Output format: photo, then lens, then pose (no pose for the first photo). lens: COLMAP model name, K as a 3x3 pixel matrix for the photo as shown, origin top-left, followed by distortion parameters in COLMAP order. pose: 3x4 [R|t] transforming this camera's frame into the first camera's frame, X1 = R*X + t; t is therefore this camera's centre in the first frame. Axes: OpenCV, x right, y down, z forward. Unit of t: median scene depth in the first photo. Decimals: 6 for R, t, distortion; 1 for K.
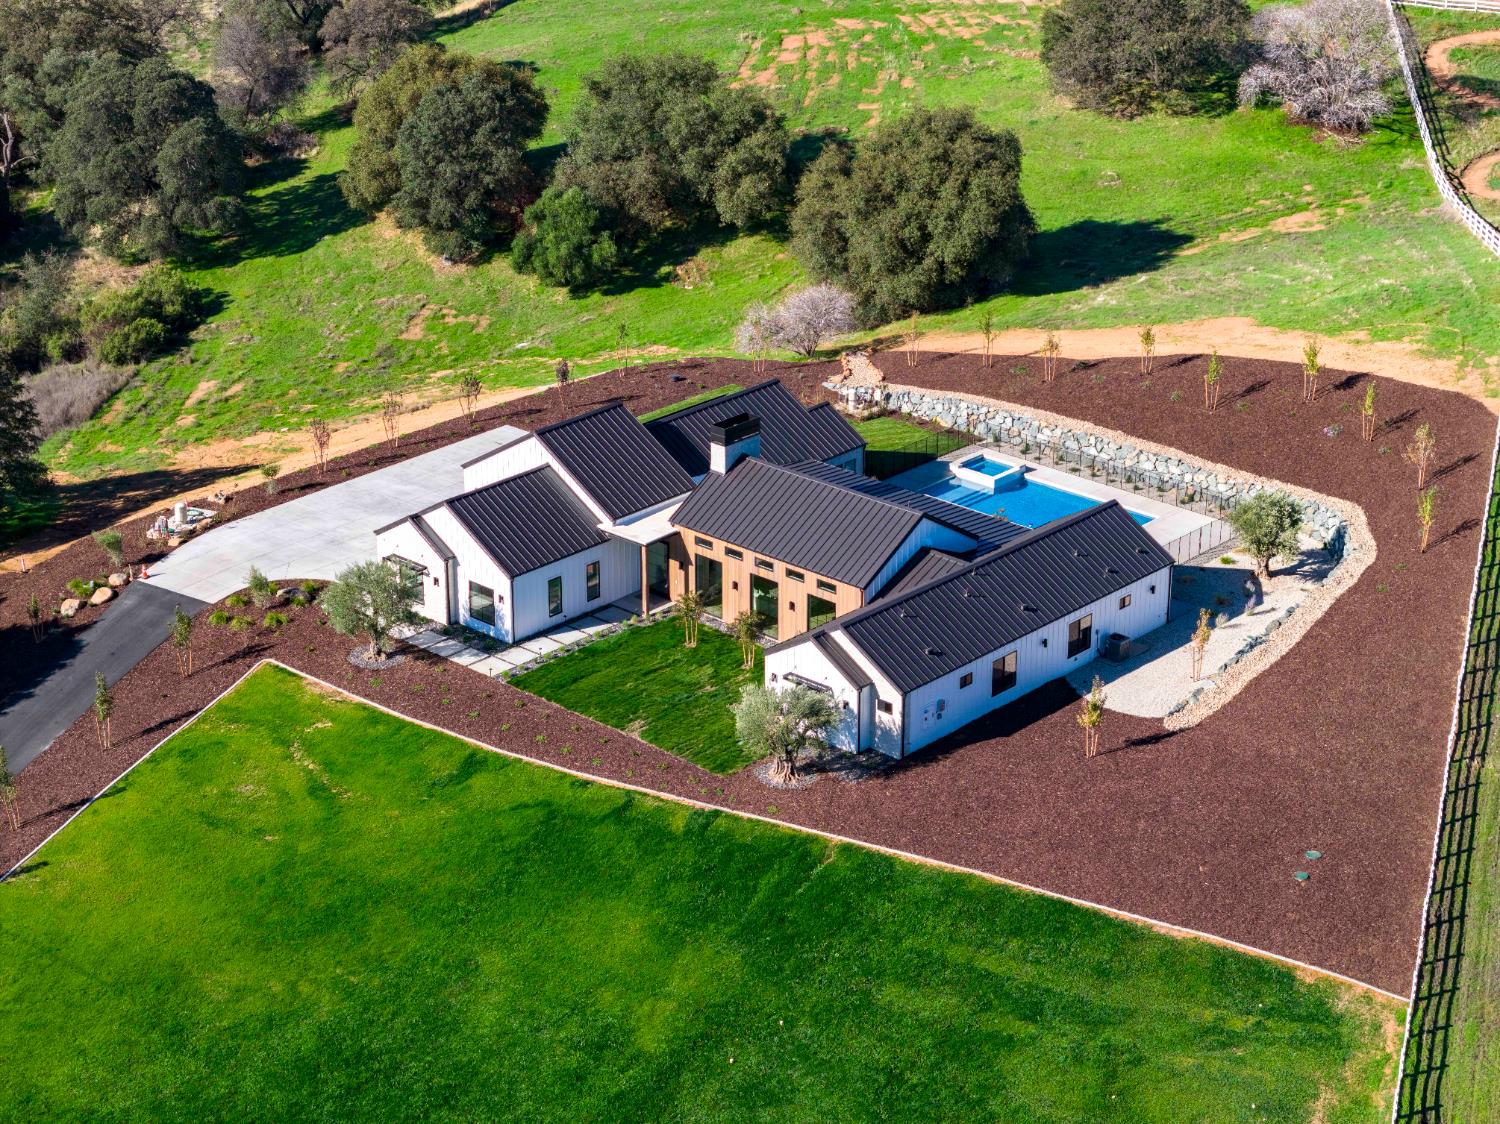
lens RADIAL K [[2992.6, 0, 751.7], [0, 2992.6, 566.4], [0, 0, 1]] dist [-0.125932, 0.000000]
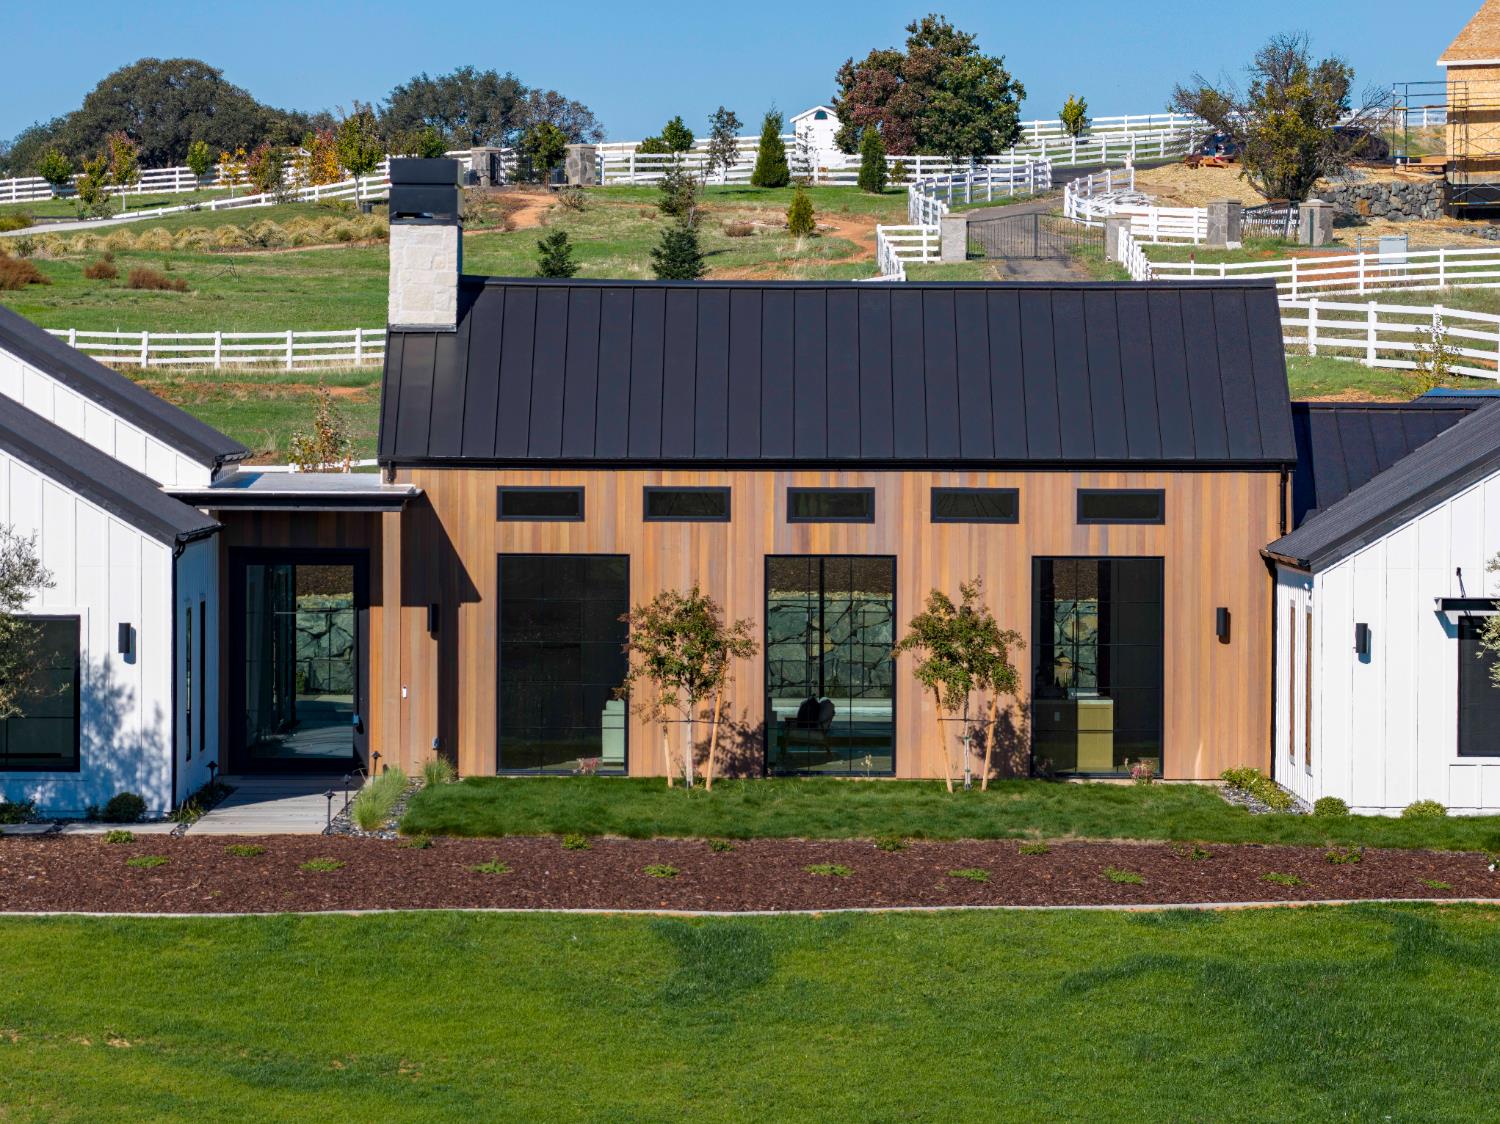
lens RADIAL K [[7194.9, 0, 745.6], [0, 7194.9, 561.9], [0, 0, 1]] dist [0.631017, 0.000000]
pose [[0.738783, -0.012864, 0.673821, -0.459463], [0.252289, 0.932399, -0.258811, 0.178054], [-0.624940, 0.361203, 0.692085, 0.513547]]
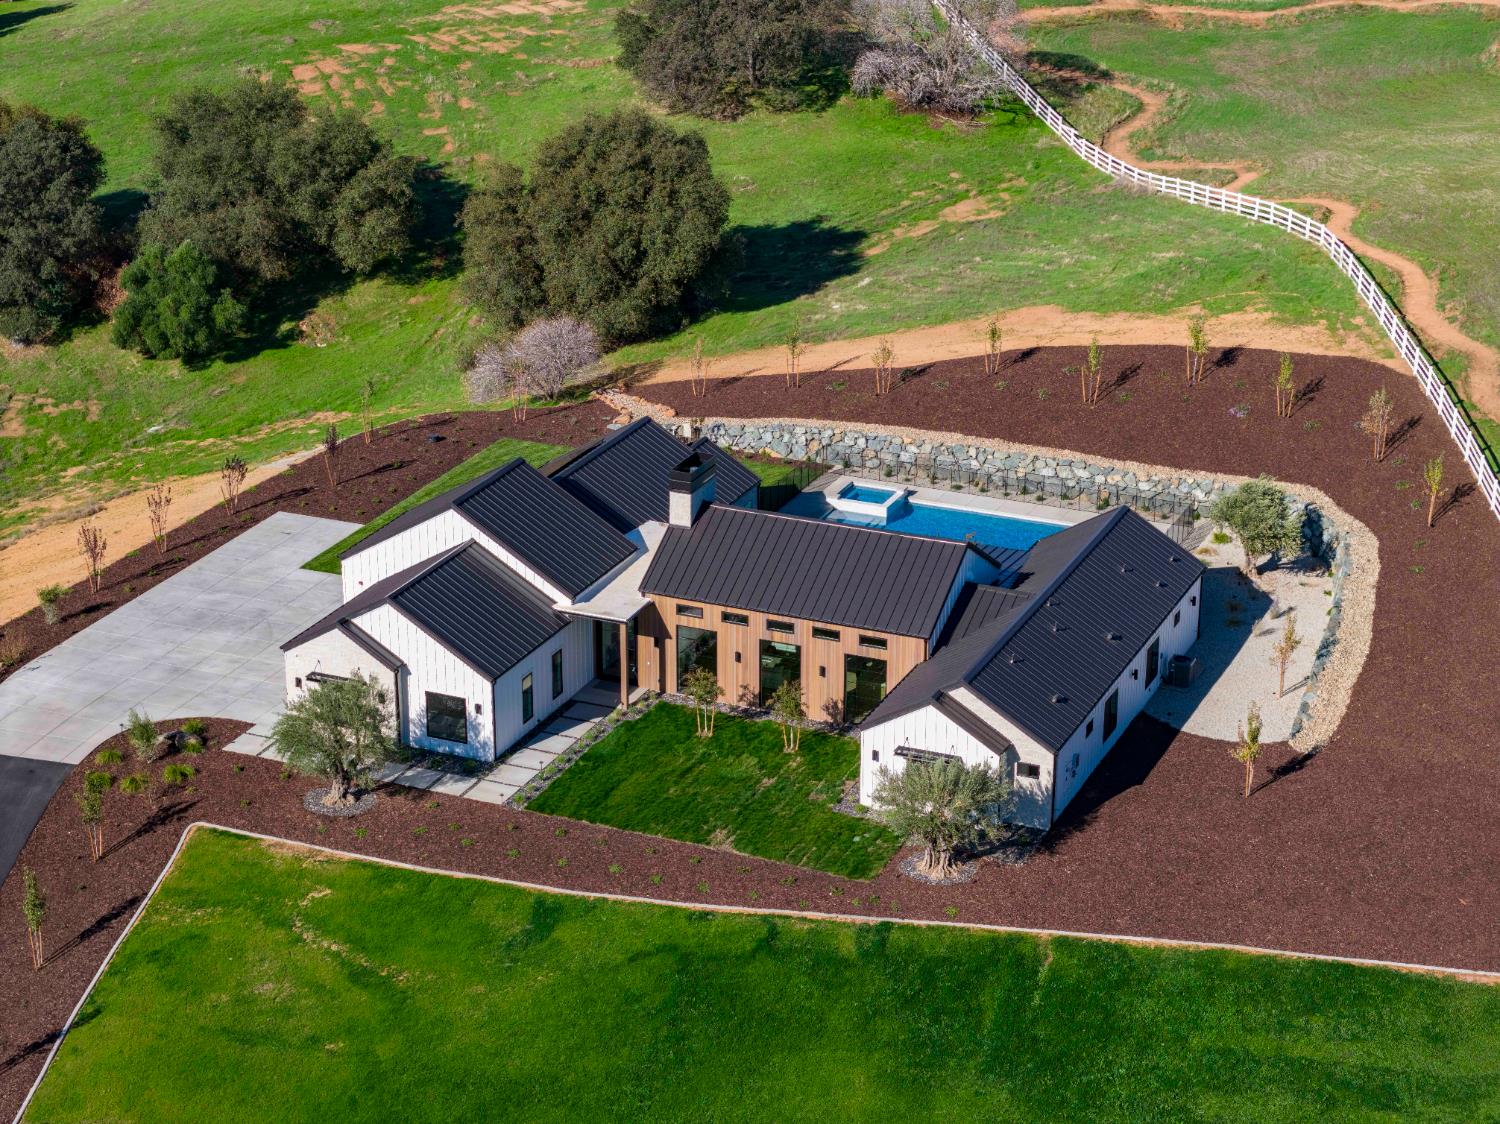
lens RADIAL K [[2992.6, 0, 744.7], [0, 2992.6, 562.4], [0, 0, 1]] dist [-0.125932, 0.000000]
pose [[0.946667, -0.116052, 0.300588, -0.248434], [0.123780, 0.992287, -0.006725, -0.013651], [-0.297489, 0.043573, 0.953730, 0.200263]]
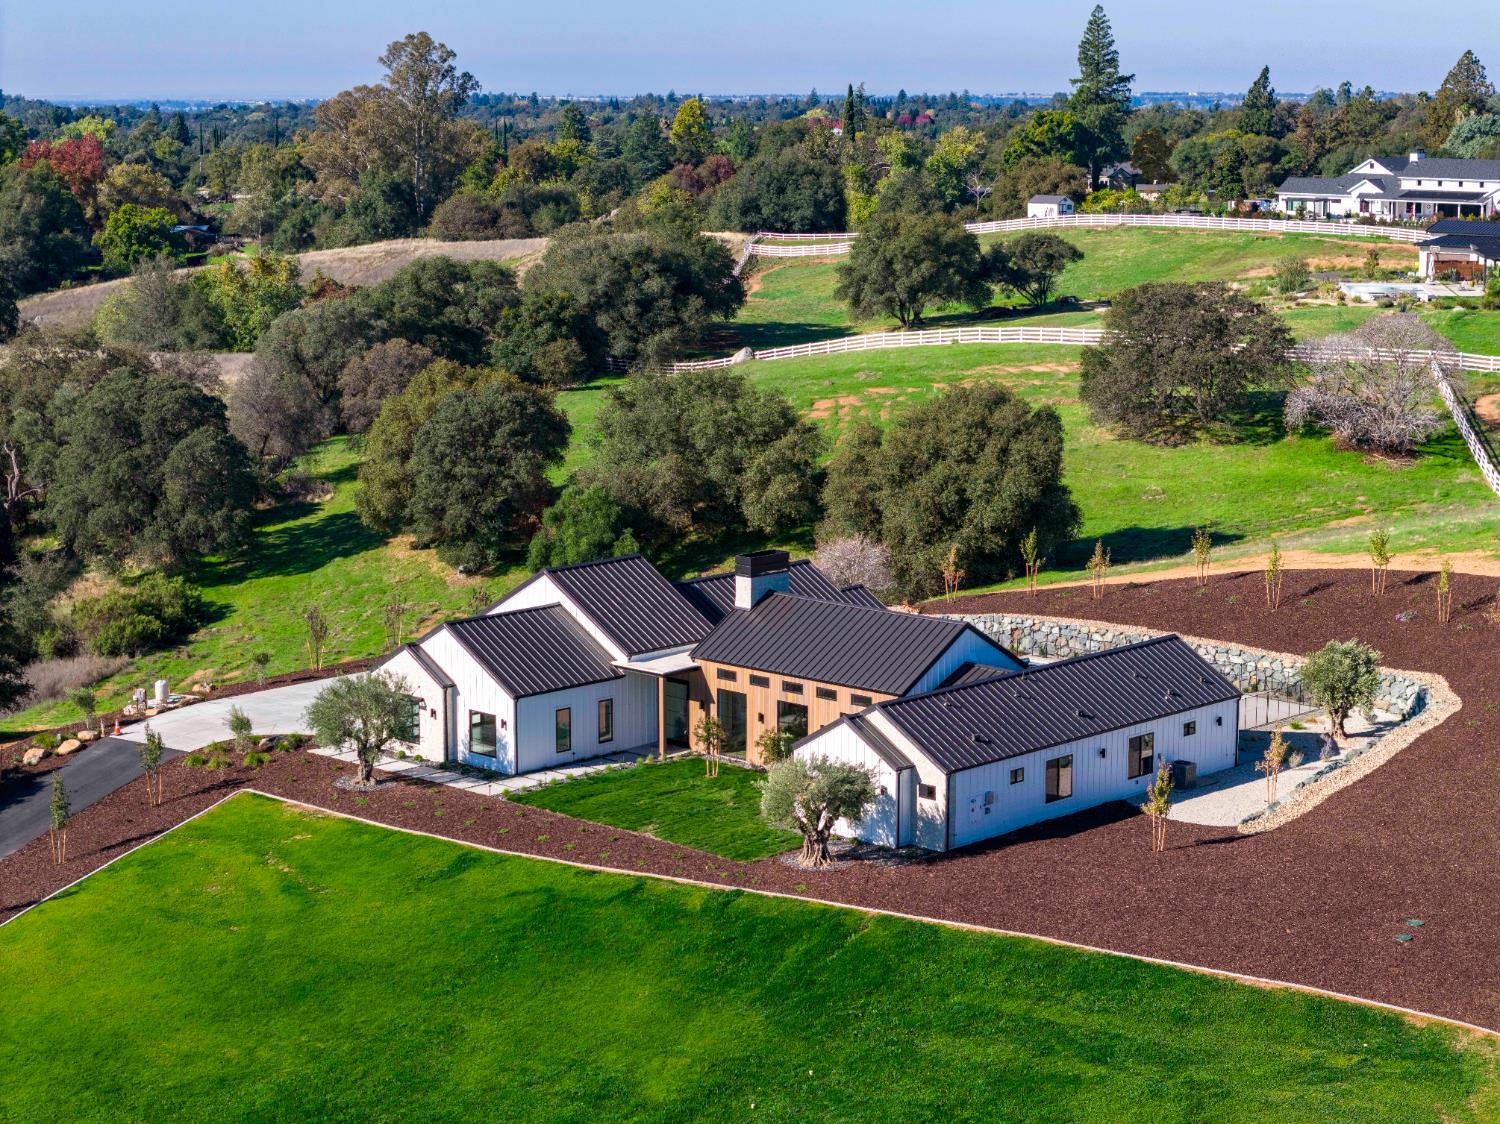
lens RADIAL K [[2992.6, 0, 748.5], [0, 2992.6, 566.9], [0, 0, 1]] dist [-0.125932, 0.000000]
pose [[0.999927, 0.004297, -0.011278, 0.000799], [-0.006750, 0.973770, -0.227434, 0.167005], [0.010005, 0.227494, 0.973728, 0.101260]]
